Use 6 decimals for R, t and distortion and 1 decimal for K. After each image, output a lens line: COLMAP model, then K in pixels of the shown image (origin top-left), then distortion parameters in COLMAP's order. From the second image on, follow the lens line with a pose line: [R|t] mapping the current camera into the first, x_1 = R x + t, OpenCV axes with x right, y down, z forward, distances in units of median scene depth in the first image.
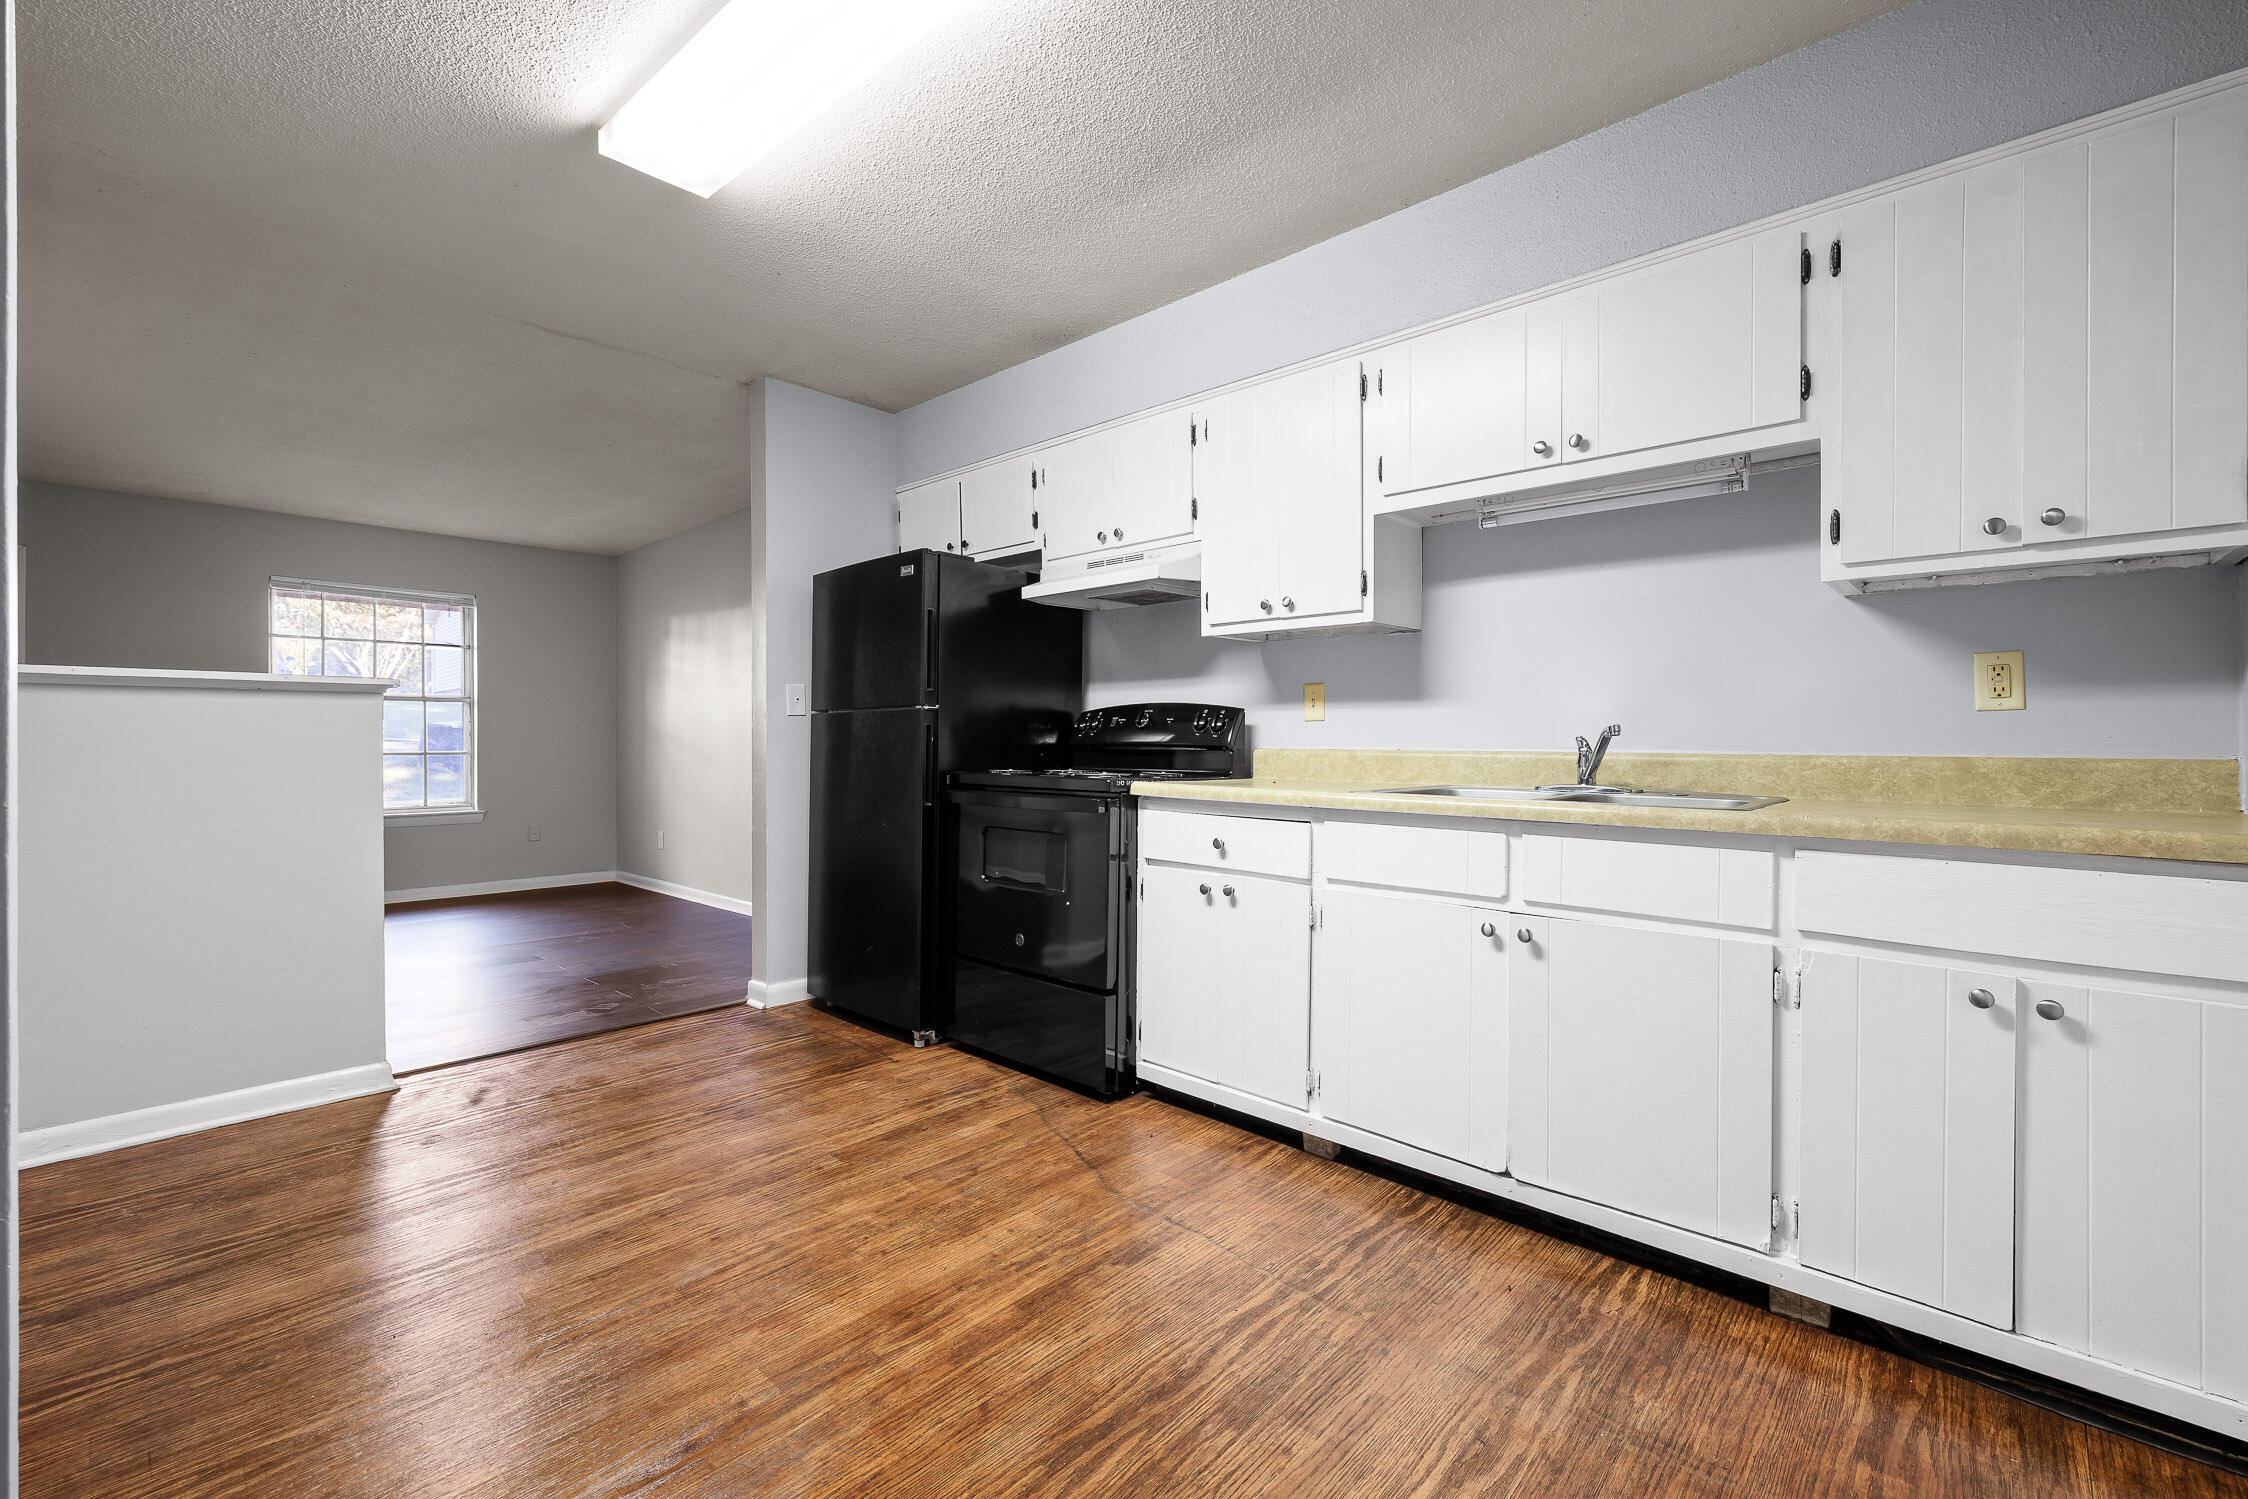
lens RADIAL K [[949.3, 0, 1124.4], [0, 949.3, 739.1], [0, 0, 1]] dist [0.000406, -0.000655]
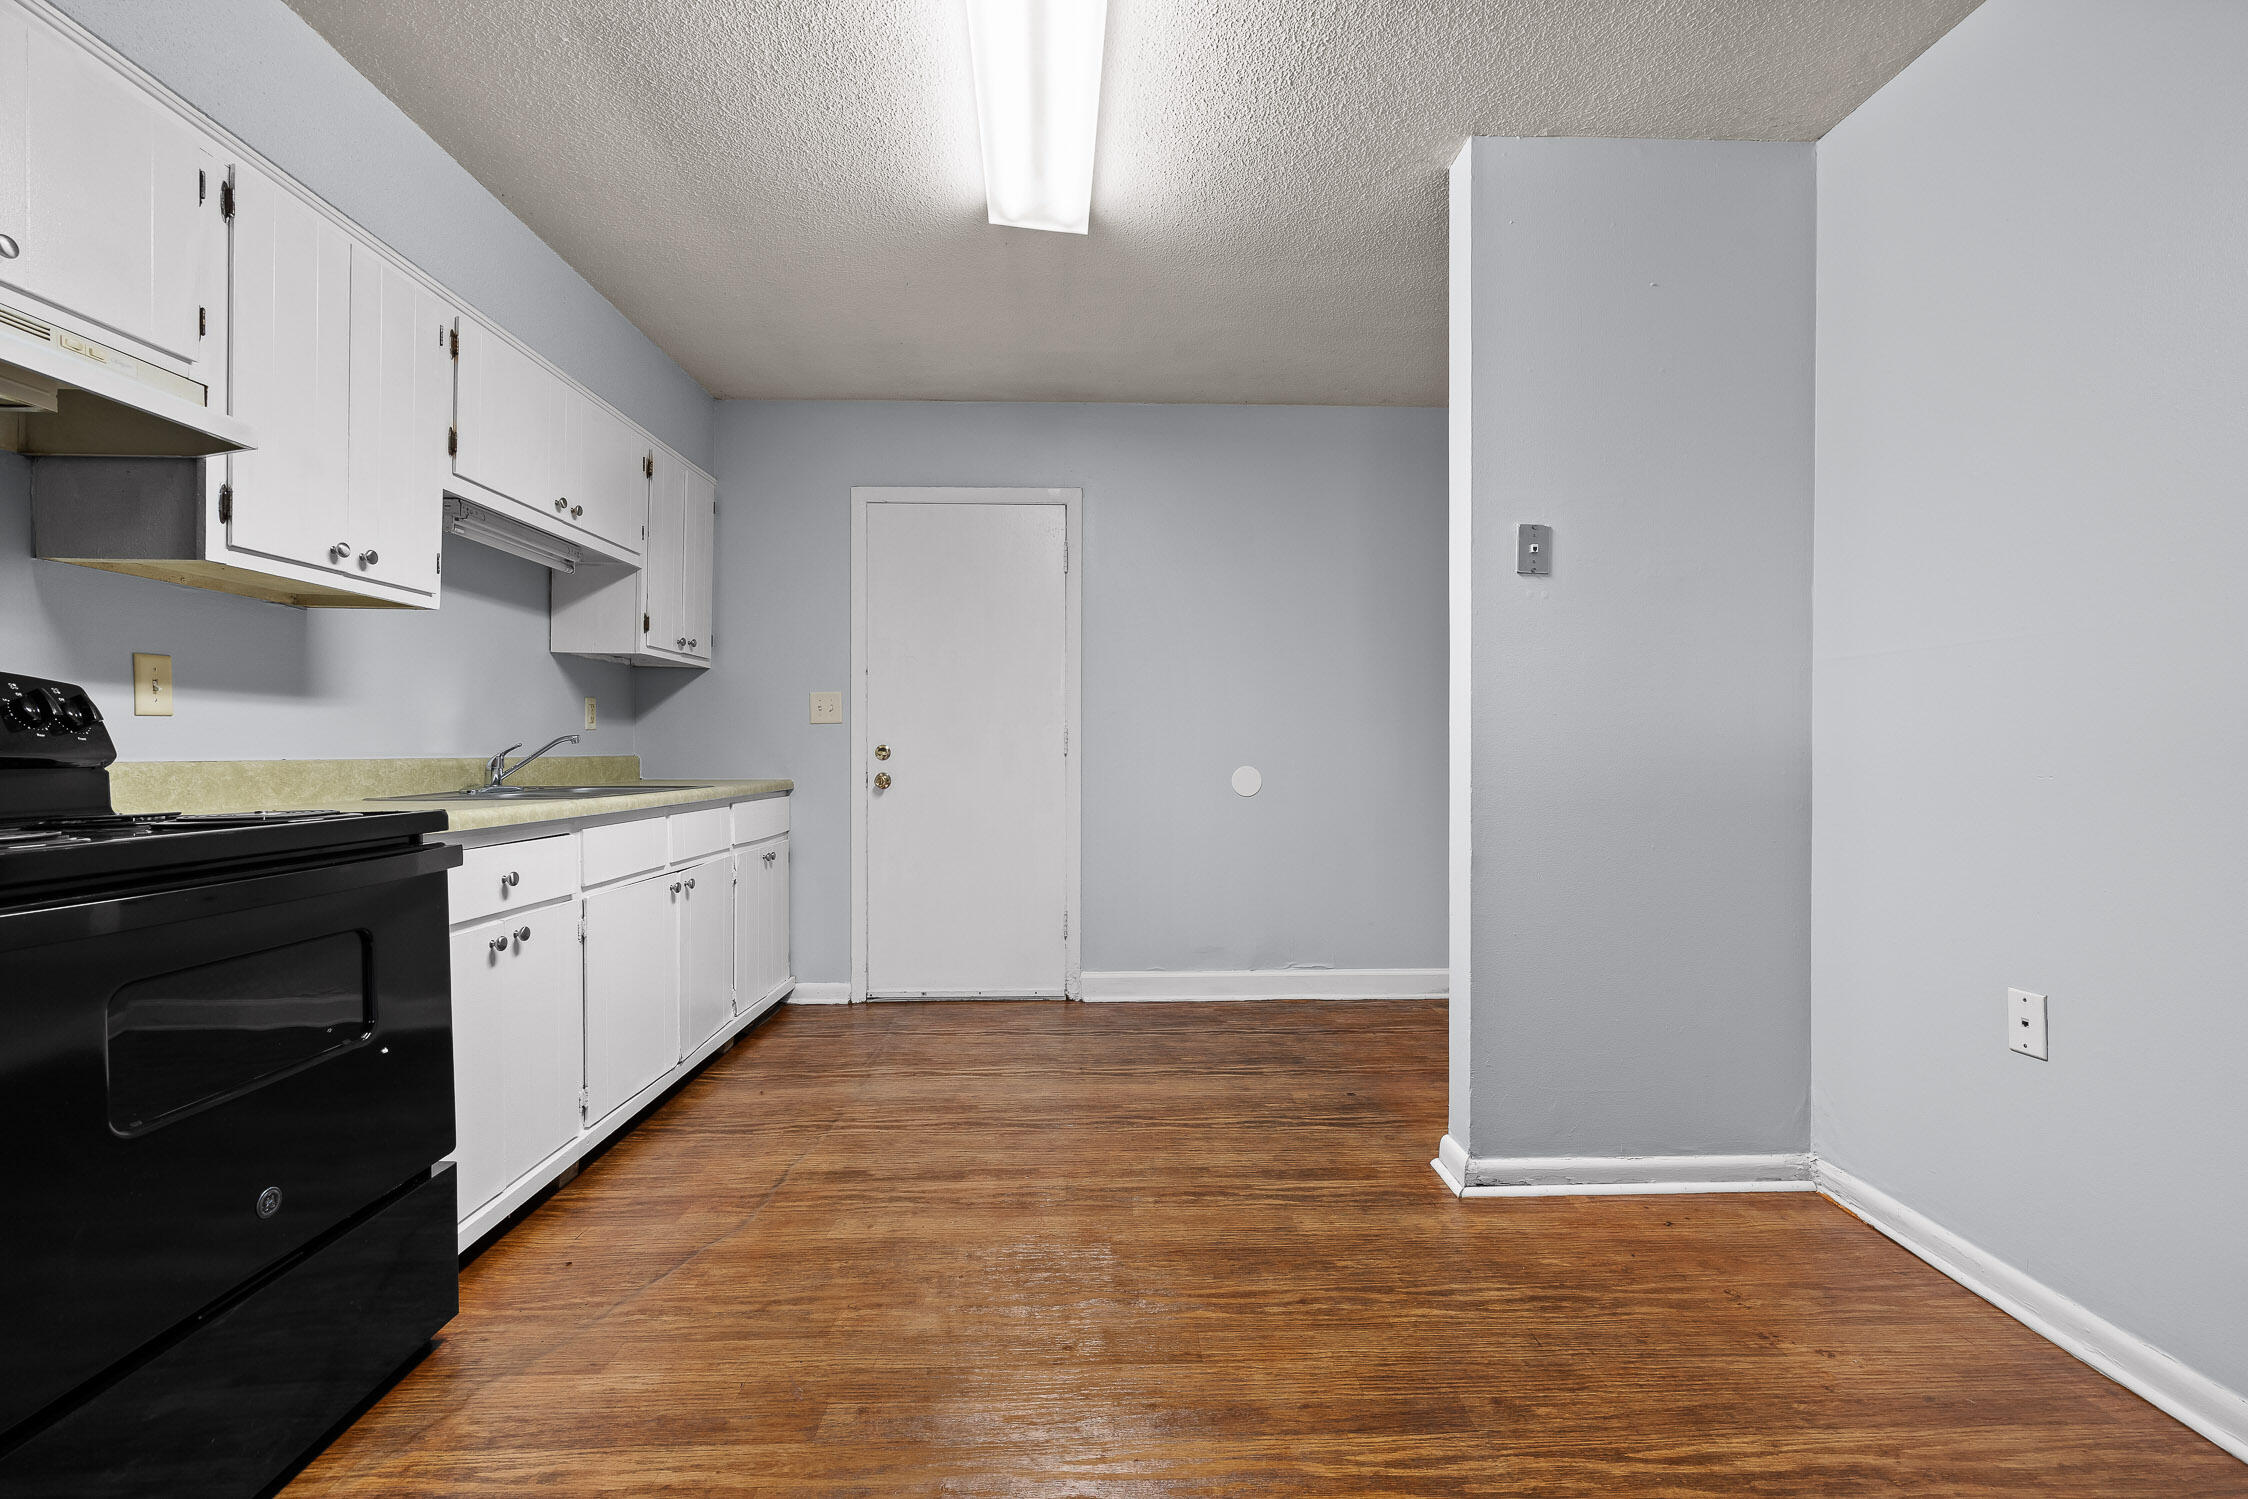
lens RADIAL K [[949.3, 0, 1118.6], [0, 949.3, 753.4], [0, 0, 1]] dist [0.000406, -0.000655]
pose [[-0.697664, -0.004517, 0.716411, -0.878431], [-0.000108, 0.999981, 0.006200, 0.001158], [-0.716425, 0.004248, -0.697651, 1.286989]]
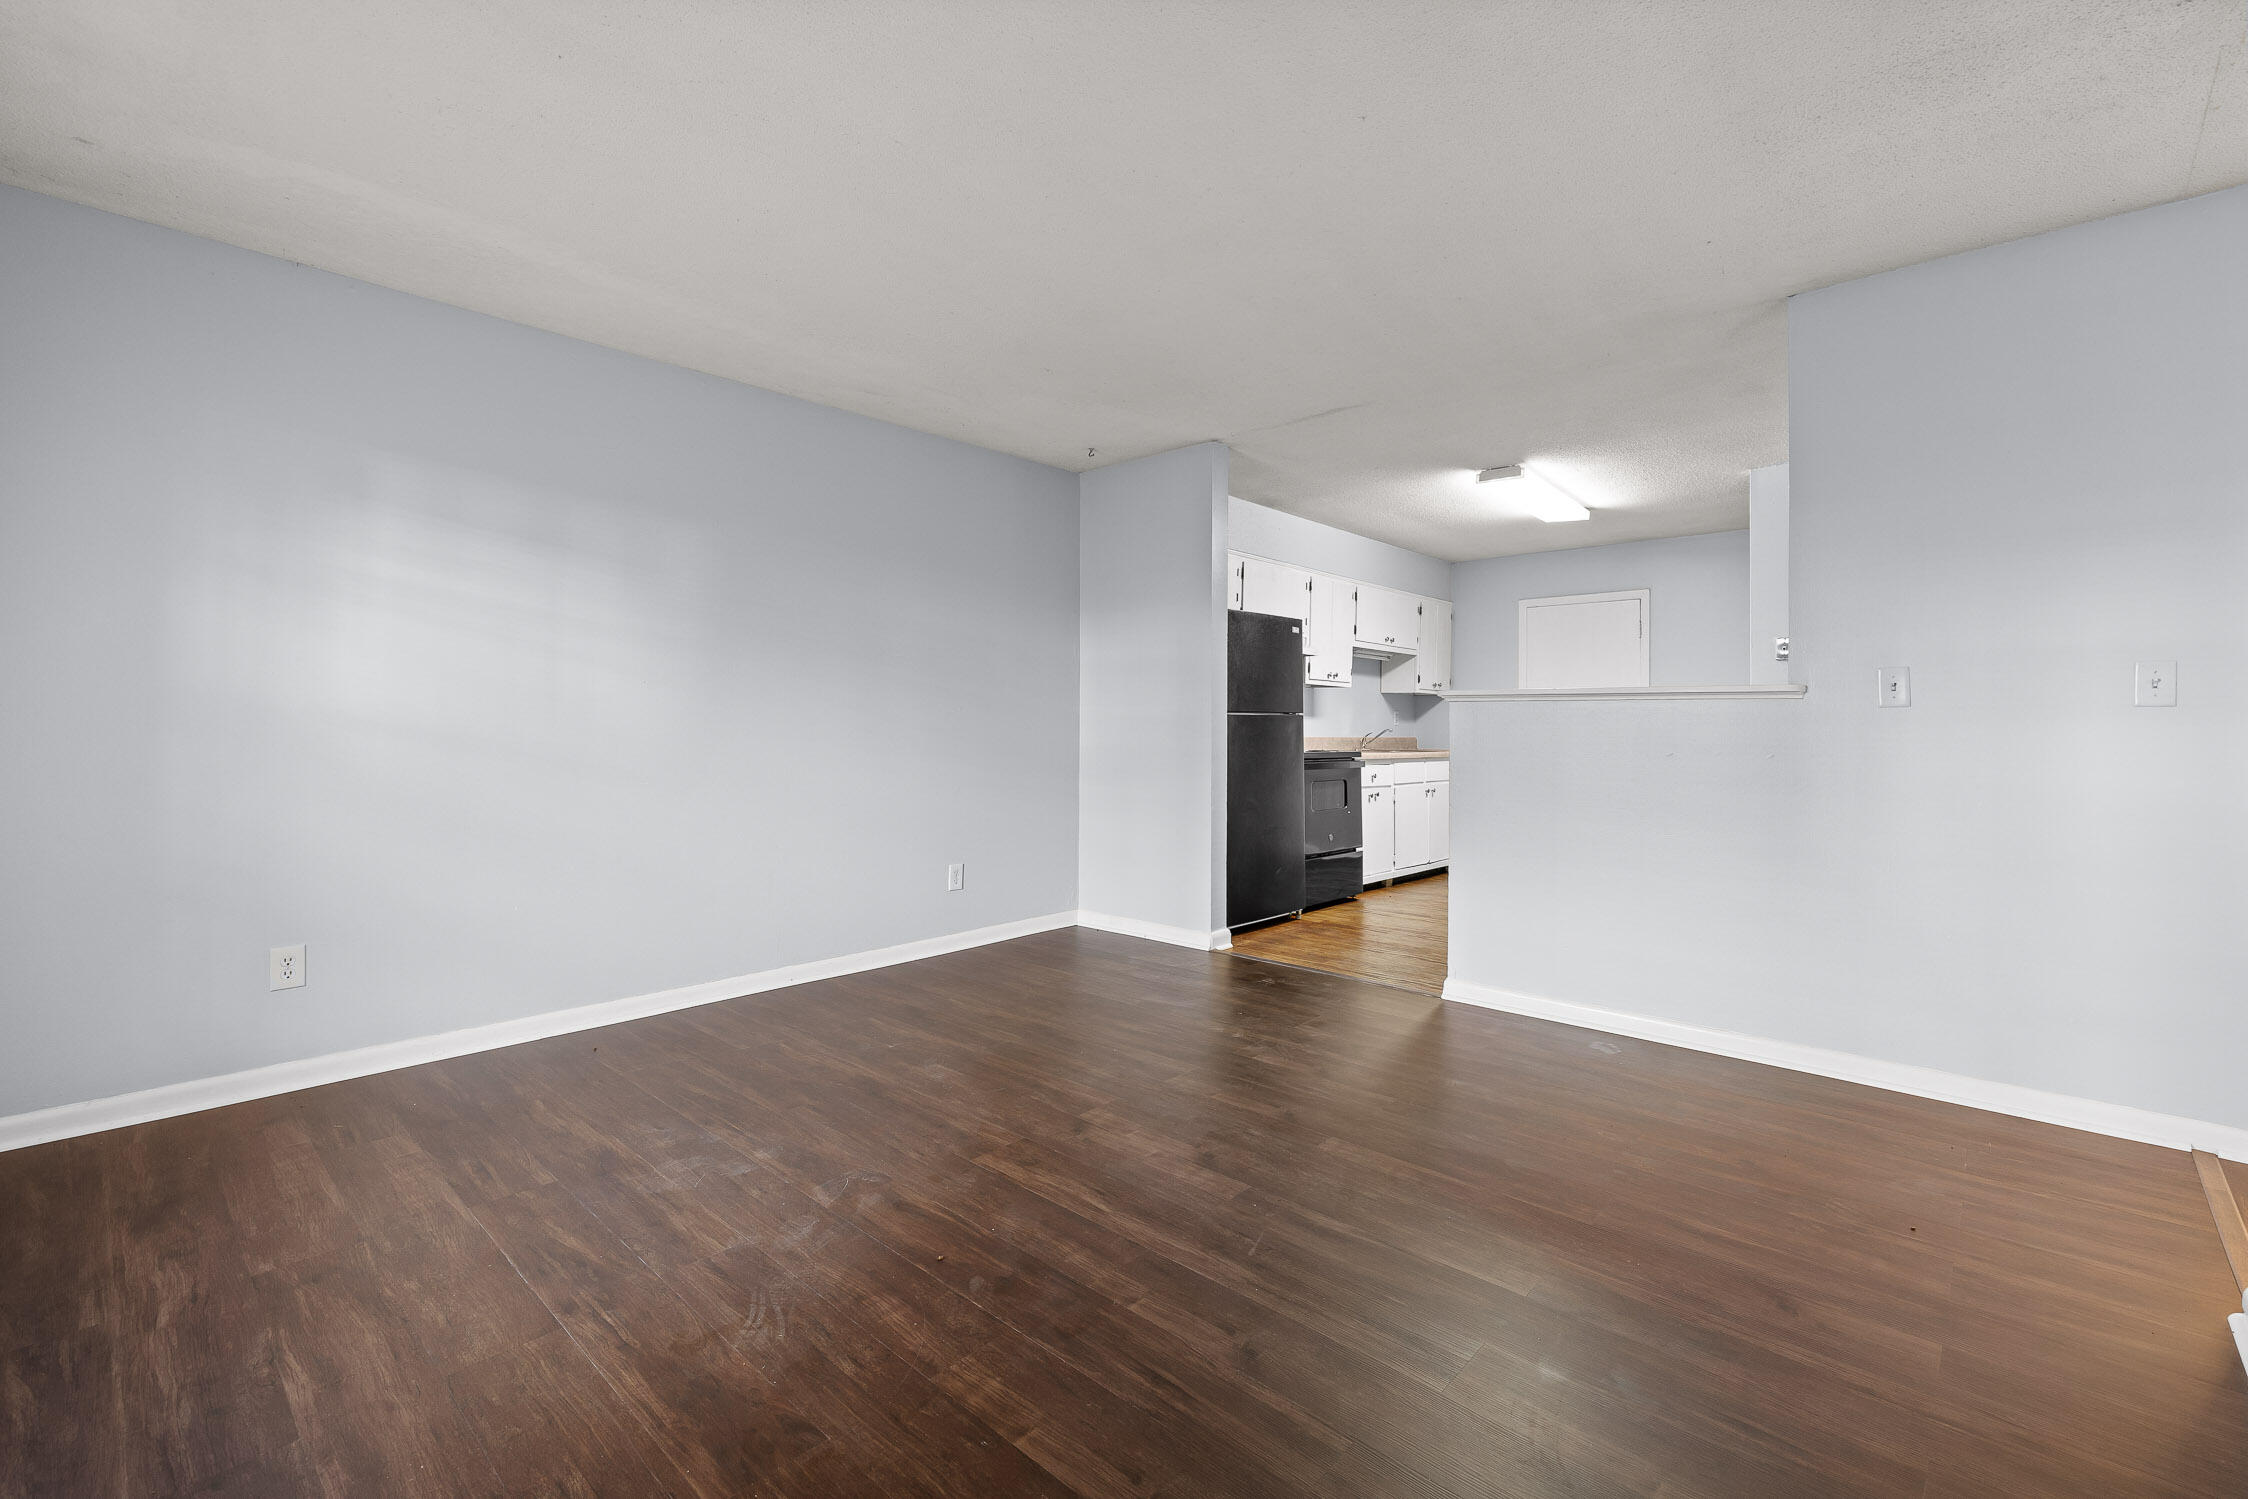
lens RADIAL K [[949.3, 0, 1135.1], [0, 949.3, 717.1], [0, 0, 1]] dist [0.000406, -0.000655]
pose [[-0.003098, 0.011598, 0.999928, -2.547900], [-0.007944, 0.999901, -0.011622, -0.010170], [-0.999964, -0.007979, -0.003005, 1.763595]]
